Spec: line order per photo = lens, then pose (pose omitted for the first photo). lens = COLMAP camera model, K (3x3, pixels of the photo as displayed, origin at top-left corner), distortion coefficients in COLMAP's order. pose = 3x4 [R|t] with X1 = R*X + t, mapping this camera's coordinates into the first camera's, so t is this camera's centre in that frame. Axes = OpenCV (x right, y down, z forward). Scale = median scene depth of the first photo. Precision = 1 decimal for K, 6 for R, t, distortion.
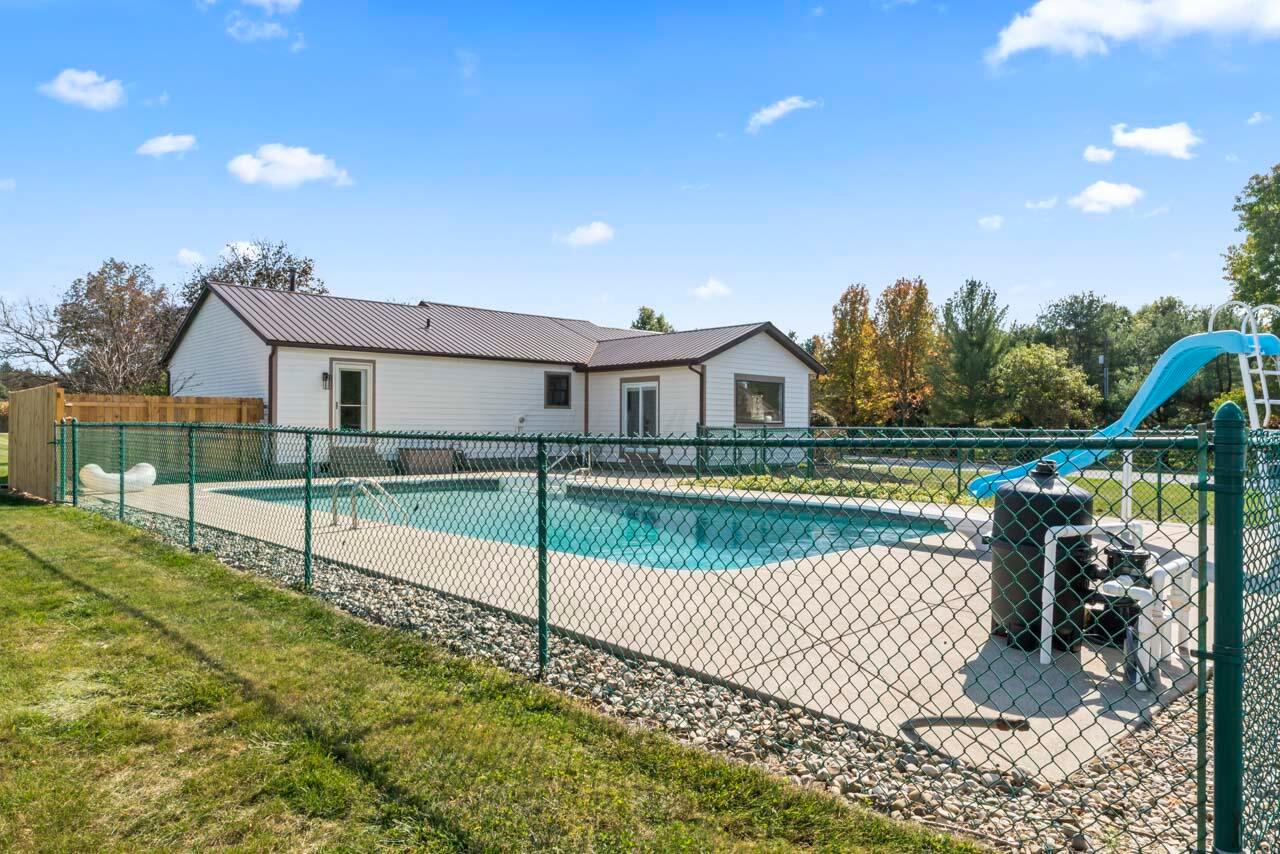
lens RADIAL K [[860.9, 0, 638.7], [0, 860.9, 427.5], [0, 0, 1]] dist [-0.001539, 0.008300]
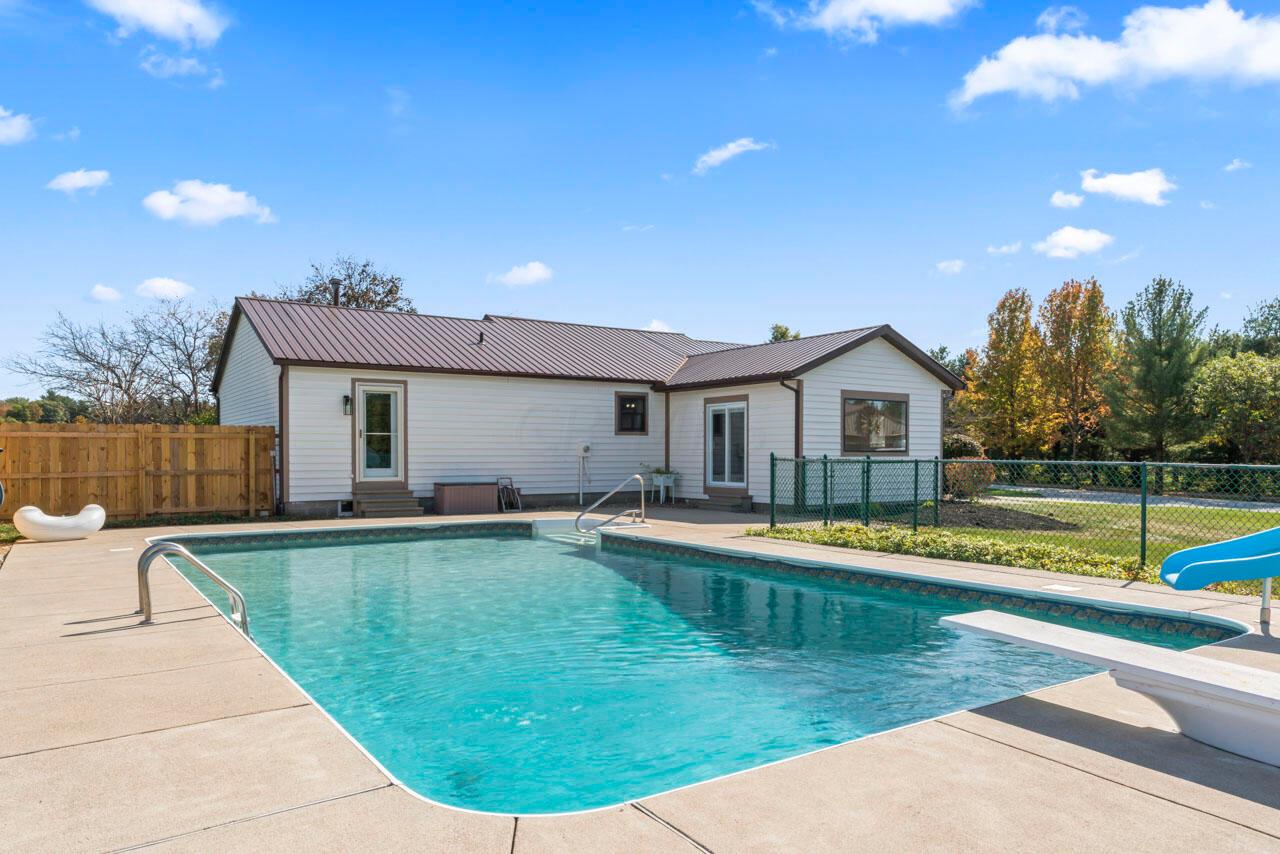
lens RADIAL K [[860.9, 0, 651.4], [0, 860.9, 448.7], [0, 0, 1]] dist [-0.001539, 0.008300]
pose [[0.986594, -0.004016, -0.163142, 0.062453], [0.003345, 0.999985, -0.004388, -0.004890], [0.163158, 0.003784, 0.986593, 0.165456]]
